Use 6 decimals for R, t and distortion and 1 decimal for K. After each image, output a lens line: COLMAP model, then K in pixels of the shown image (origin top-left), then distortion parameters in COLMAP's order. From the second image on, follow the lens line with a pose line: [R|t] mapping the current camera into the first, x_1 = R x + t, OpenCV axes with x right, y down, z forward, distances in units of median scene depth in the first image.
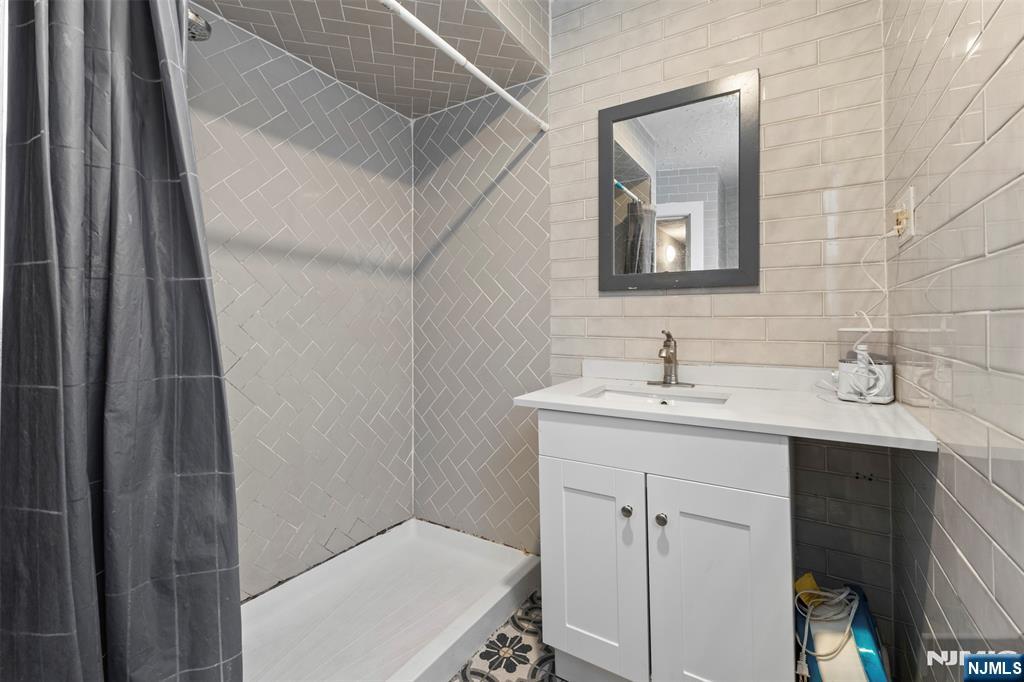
lens RADIAL K [[437.5, 0, 524.2], [0, 437.5, 322.8], [0, 0, 1]] dist [0.005778, 0.000288]
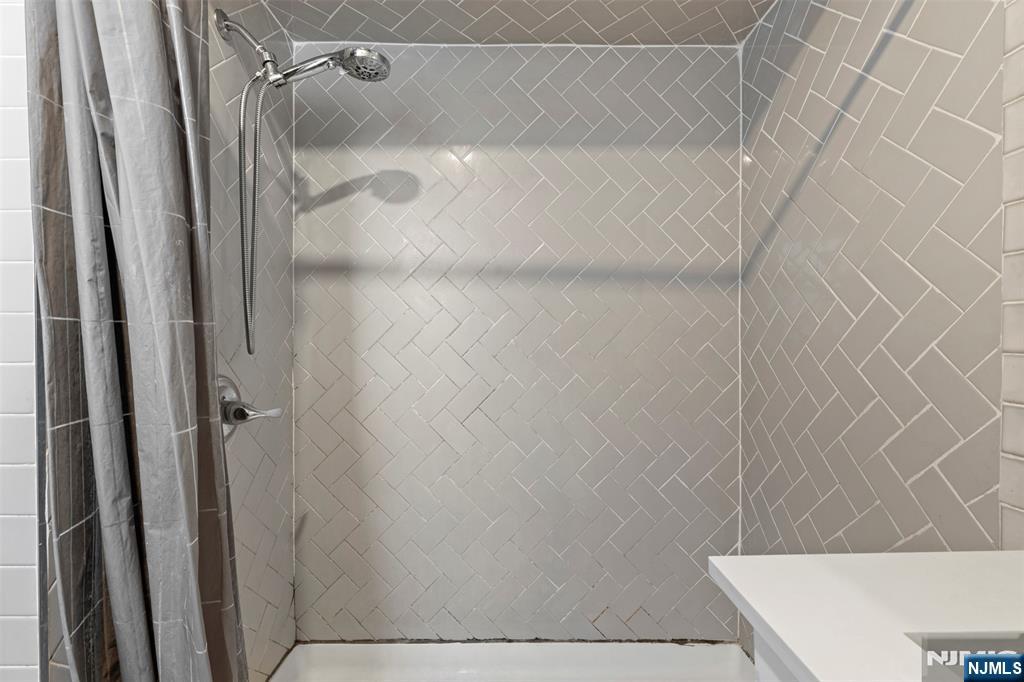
lens RADIAL K [[437.5, 0, 512.5], [0, 437.5, 343.7], [0, 0, 1]] dist [0.005778, 0.000288]
pose [[0.523166, 0.010327, -0.852168, 0.152766], [0.000527, 0.999922, 0.012441, -0.024879], [0.852231, -0.006958, 0.523120, 0.410714]]
